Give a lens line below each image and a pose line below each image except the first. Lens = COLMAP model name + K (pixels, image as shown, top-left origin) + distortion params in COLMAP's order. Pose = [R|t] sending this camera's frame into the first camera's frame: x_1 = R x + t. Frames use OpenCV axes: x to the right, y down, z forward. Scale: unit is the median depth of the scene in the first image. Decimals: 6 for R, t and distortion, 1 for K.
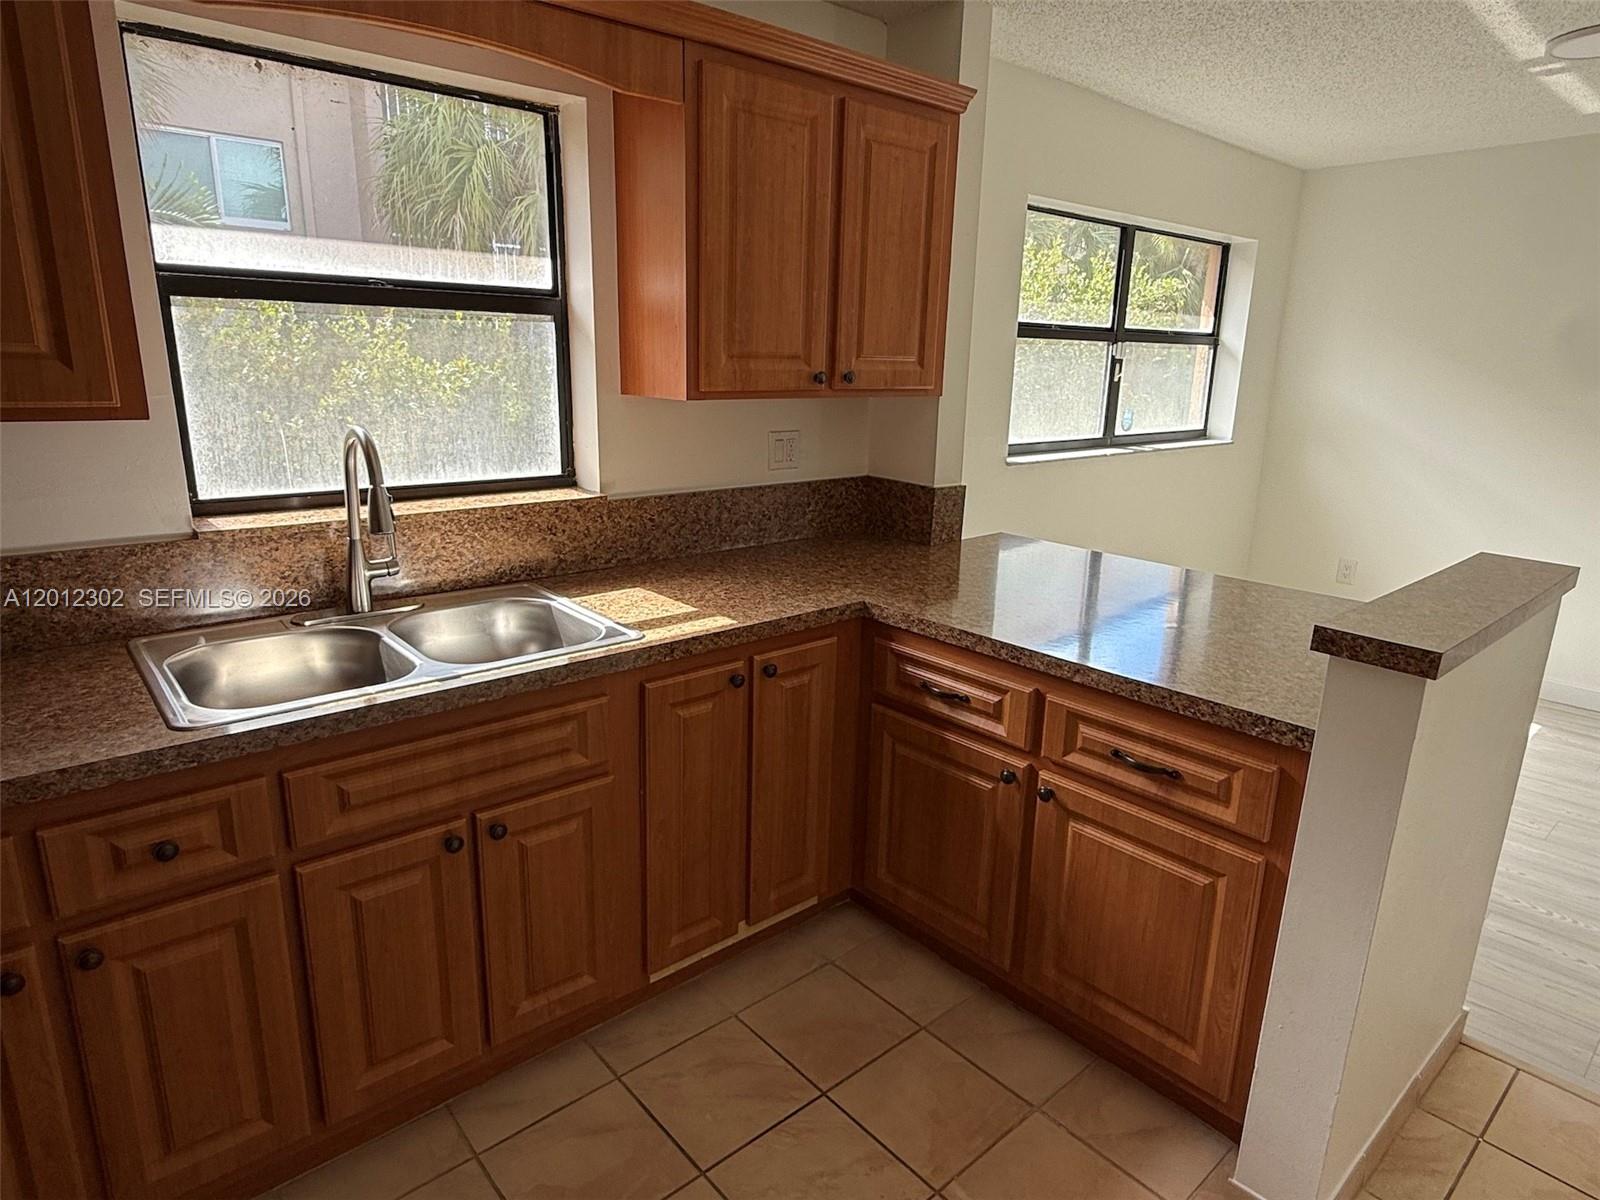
lens RADIAL K [[929.2, 0, 800.0], [0, 929.2, 600.0], [0, 0, 1]] dist [-0.000185, 0.000677]
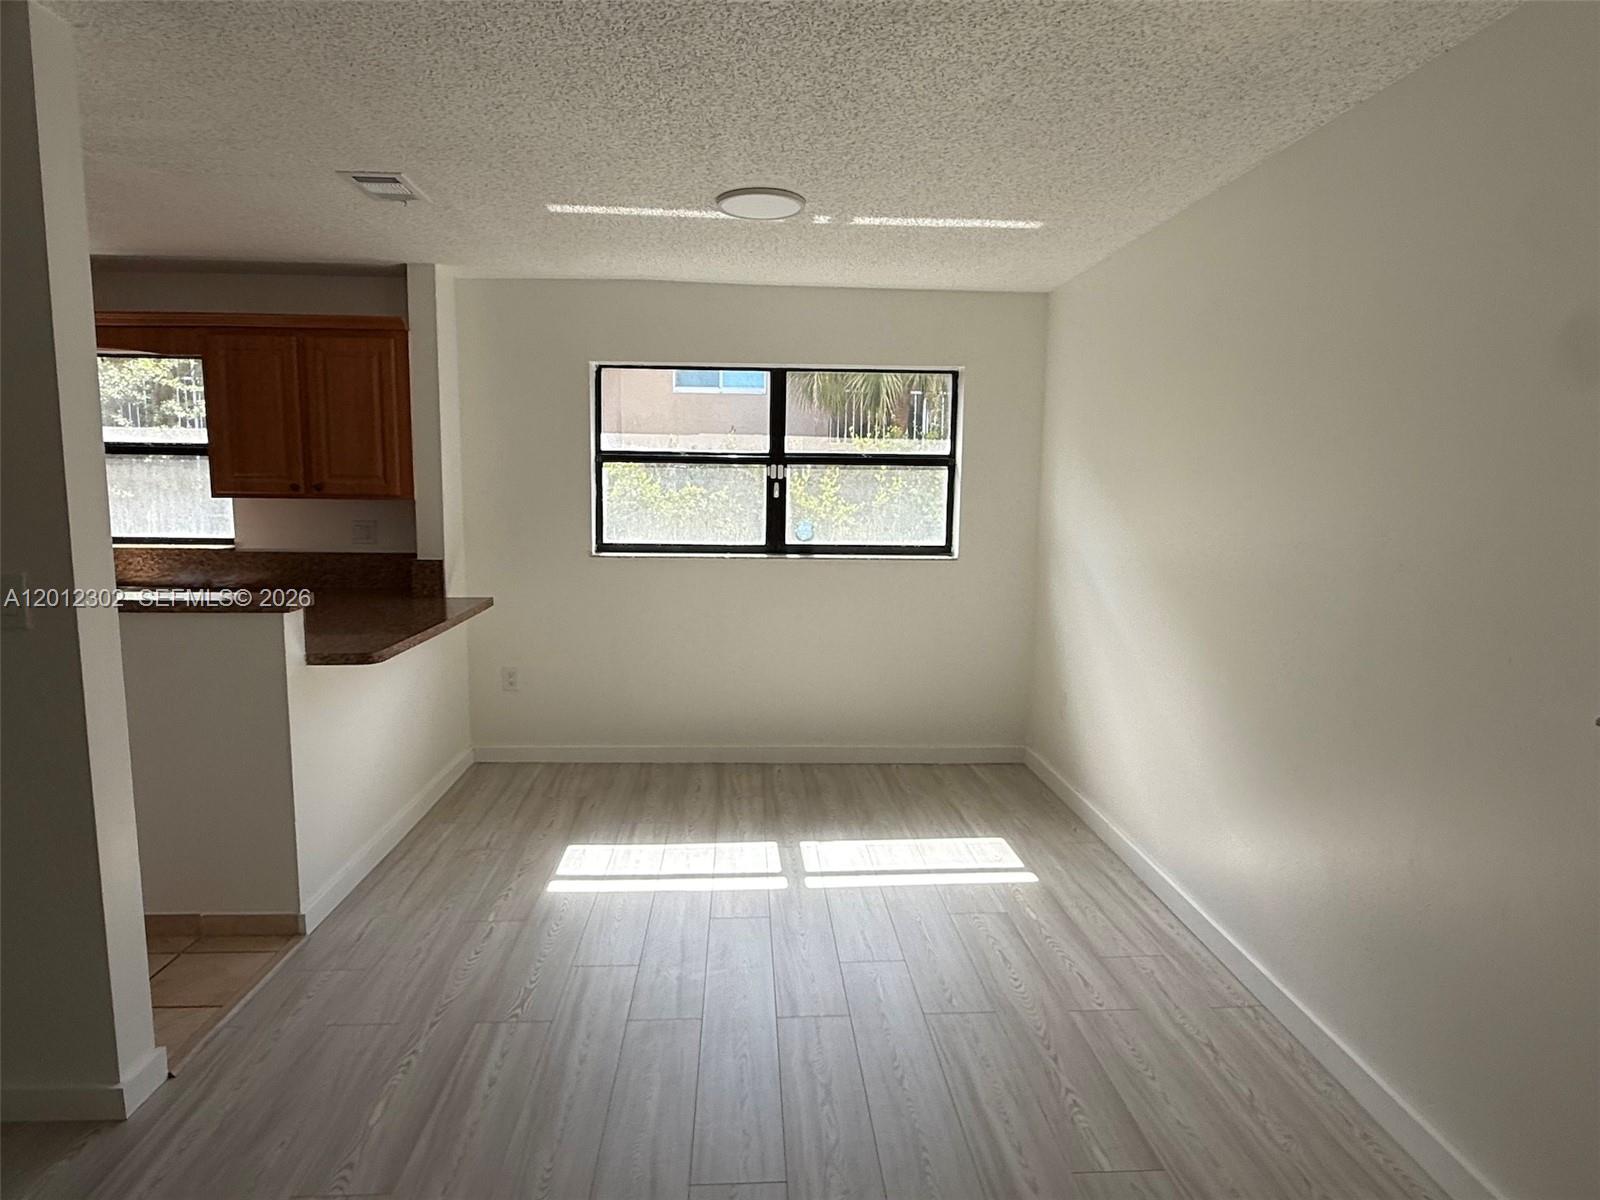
lens RADIAL K [[929.2, 0, 800.0], [0, 929.2, 600.0], [0, 0, 1]] dist [-0.000185, 0.000677]
pose [[0.792674, 0.073343, -0.605218, 1.763226], [-0.154905, 0.984387, -0.083591, -0.028847], [0.589638, 0.160011, 0.791659, 0.196365]]
